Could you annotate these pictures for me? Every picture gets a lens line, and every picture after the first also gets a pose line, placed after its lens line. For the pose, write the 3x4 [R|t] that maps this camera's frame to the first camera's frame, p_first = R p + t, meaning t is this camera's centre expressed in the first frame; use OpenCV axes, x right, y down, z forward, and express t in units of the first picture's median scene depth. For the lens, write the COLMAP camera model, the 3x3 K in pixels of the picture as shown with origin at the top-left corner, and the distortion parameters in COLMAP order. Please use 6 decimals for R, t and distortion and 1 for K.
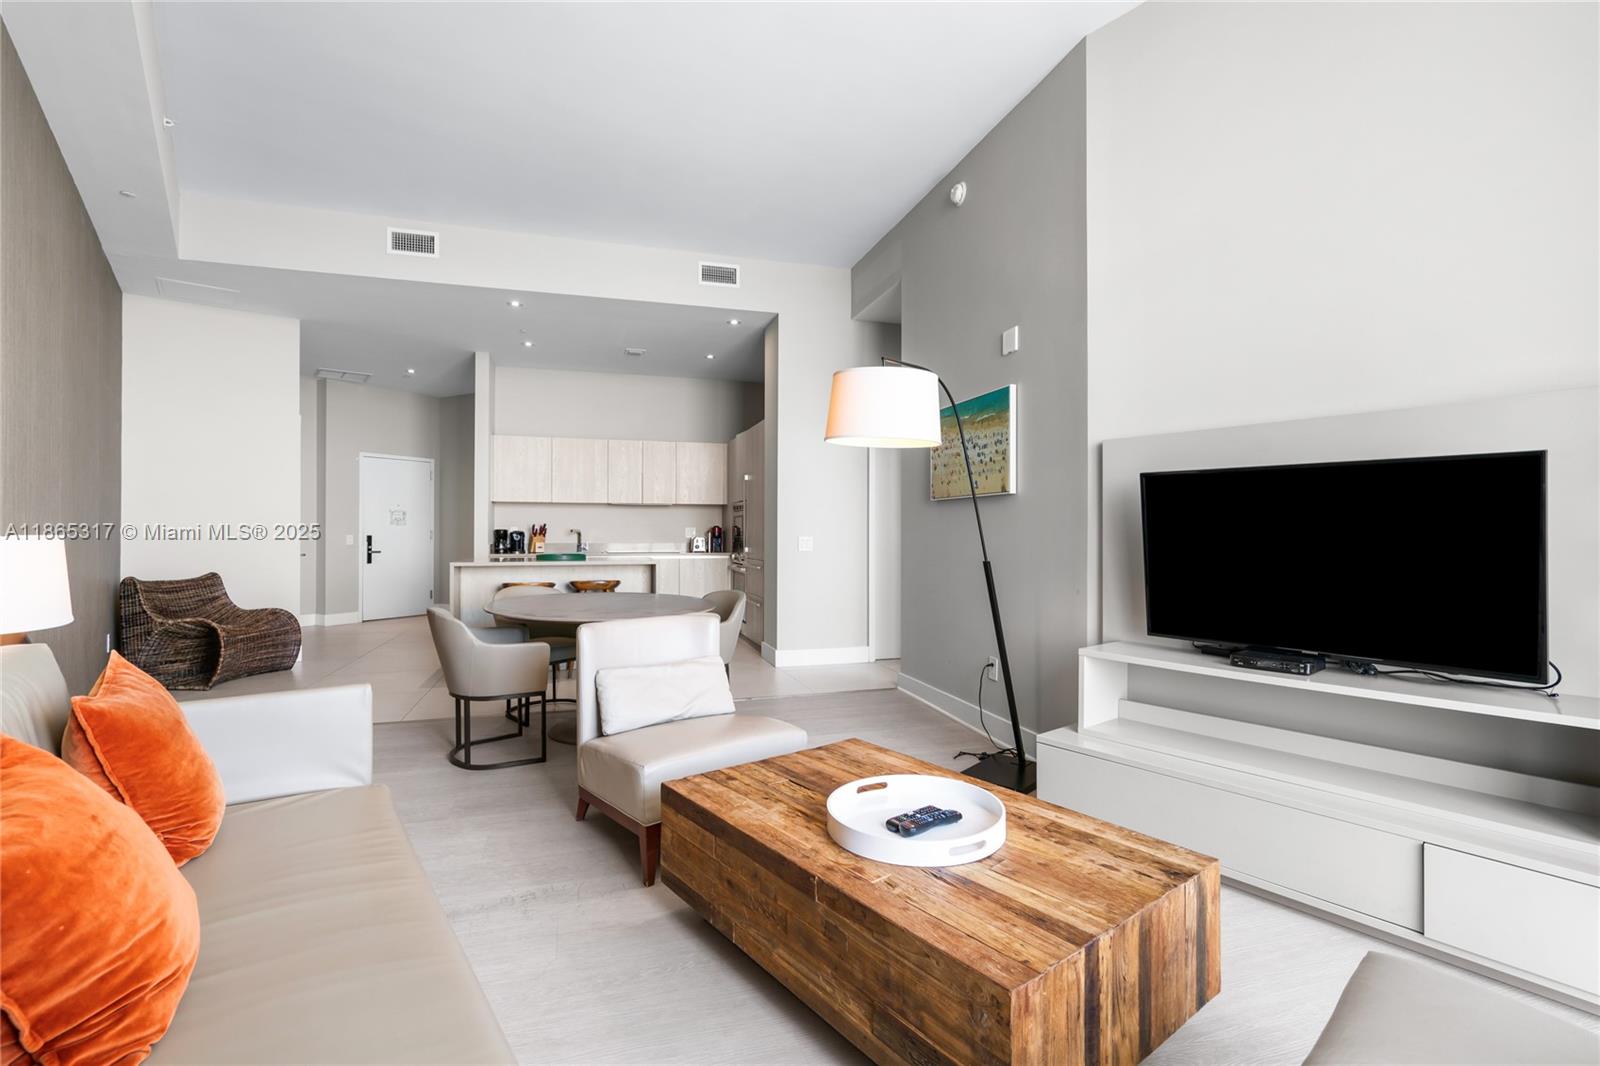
lens RADIAL K [[716.6, 0, 770.1], [0, 716.6, 526.4], [0, 0, 1]] dist [-0.007604, 0.003209]
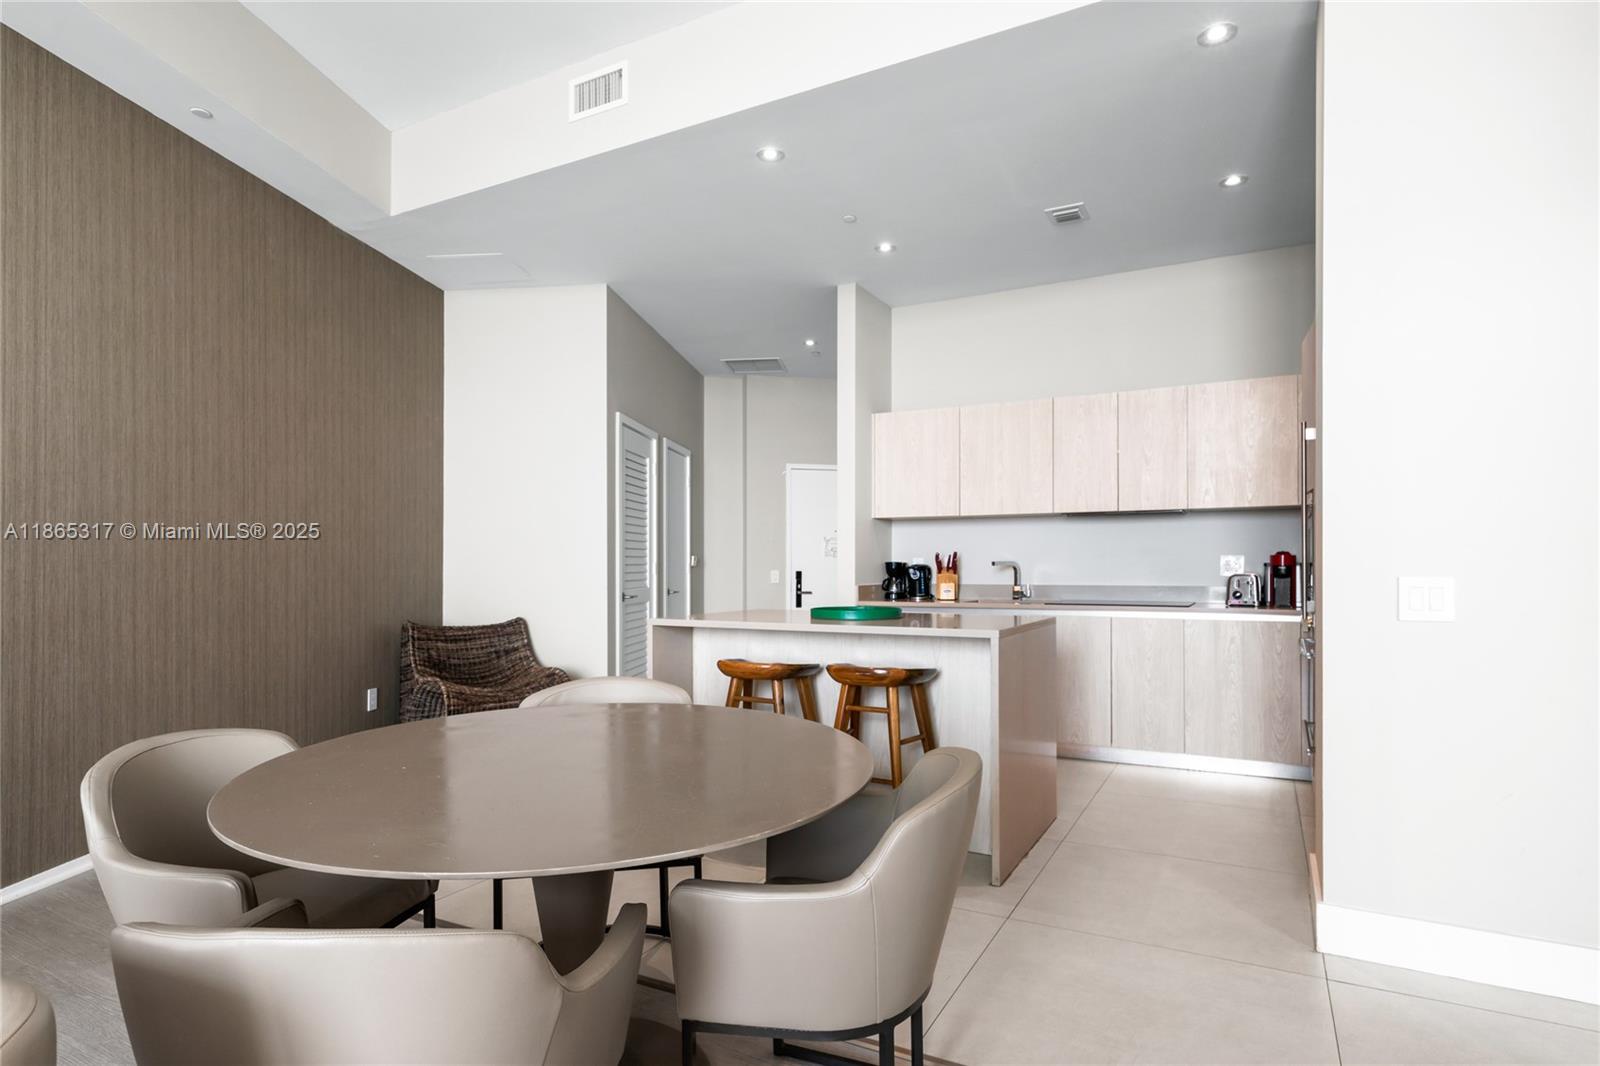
lens RADIAL K [[844.3, 0, 810.4], [0, 844.3, 571.0], [0, 0, 1]] dist [-0.003594, 0.000107]
pose [[0.731215, 0.000590, -0.682147, 0.109521], [0.009046, 0.999903, 0.010561, 0.004865], [0.682087, -0.013893, 0.731139, 0.533180]]
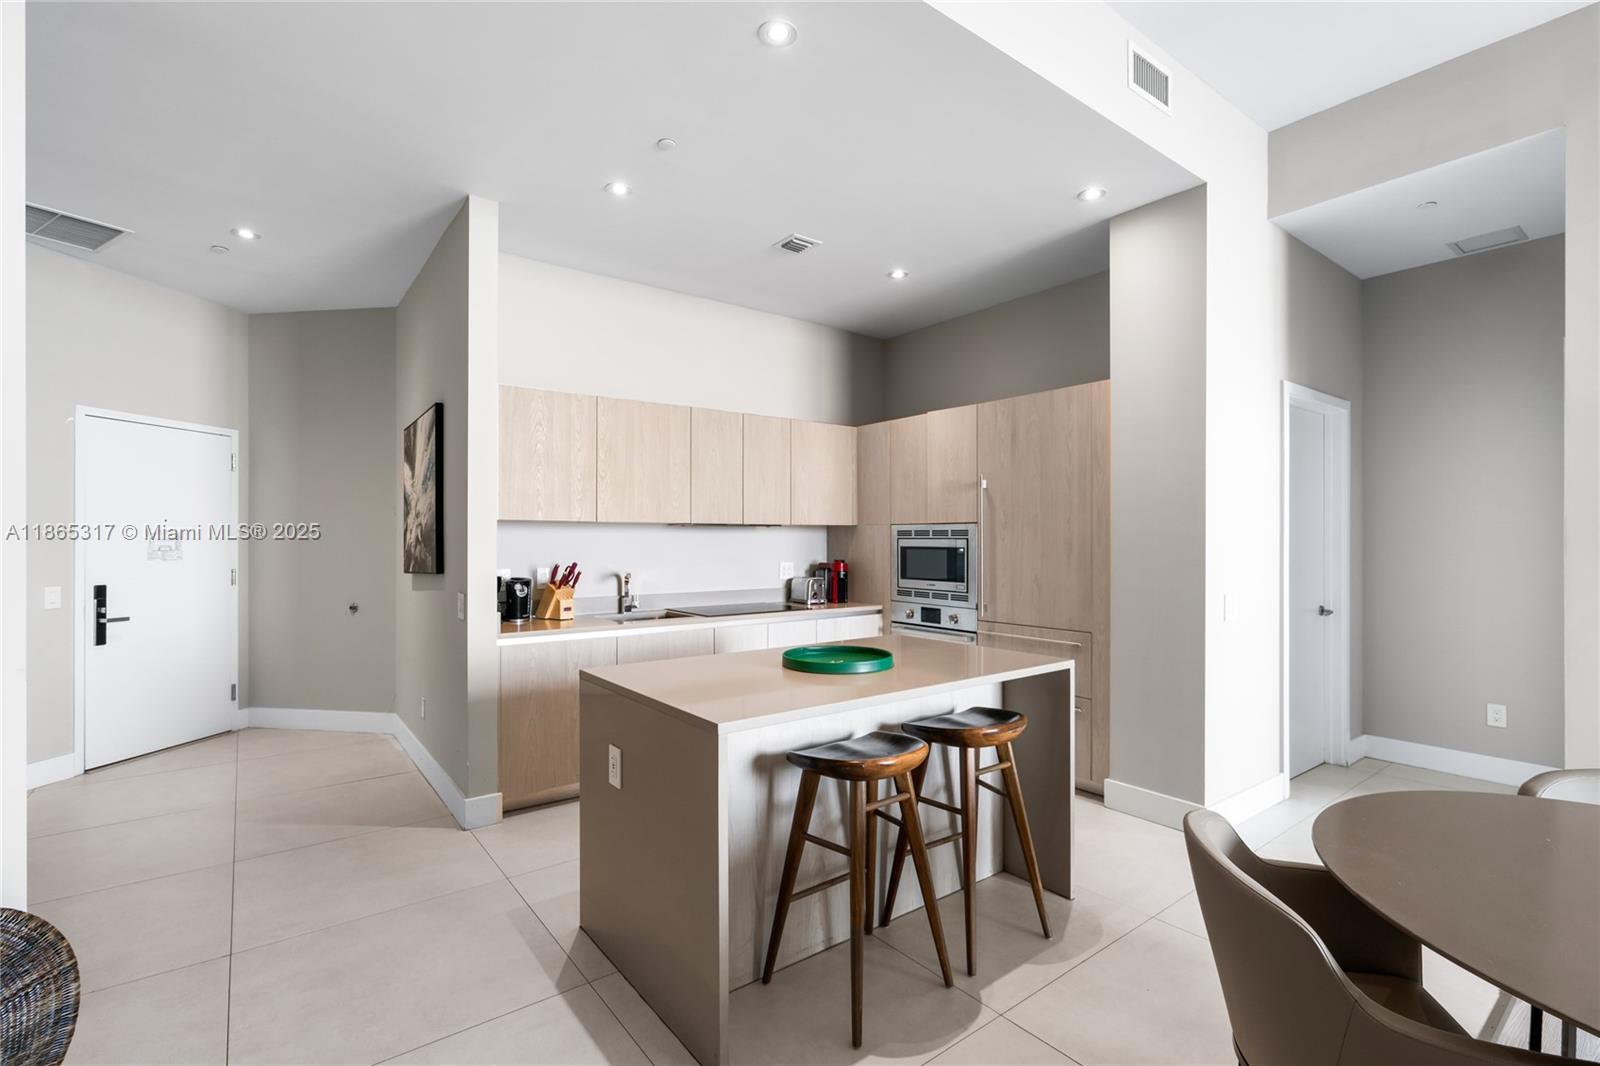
lens RADIAL K [[716.6, 0, 783.2], [0, 716.6, 529.5], [0, 0, 1]] dist [-0.007604, 0.003209]
pose [[0.930881, 0.001452, 0.365321, -0.490938], [-0.000774, 0.999998, -0.002002, -0.035948], [-0.365323, 0.001581, 0.930880, 0.626254]]
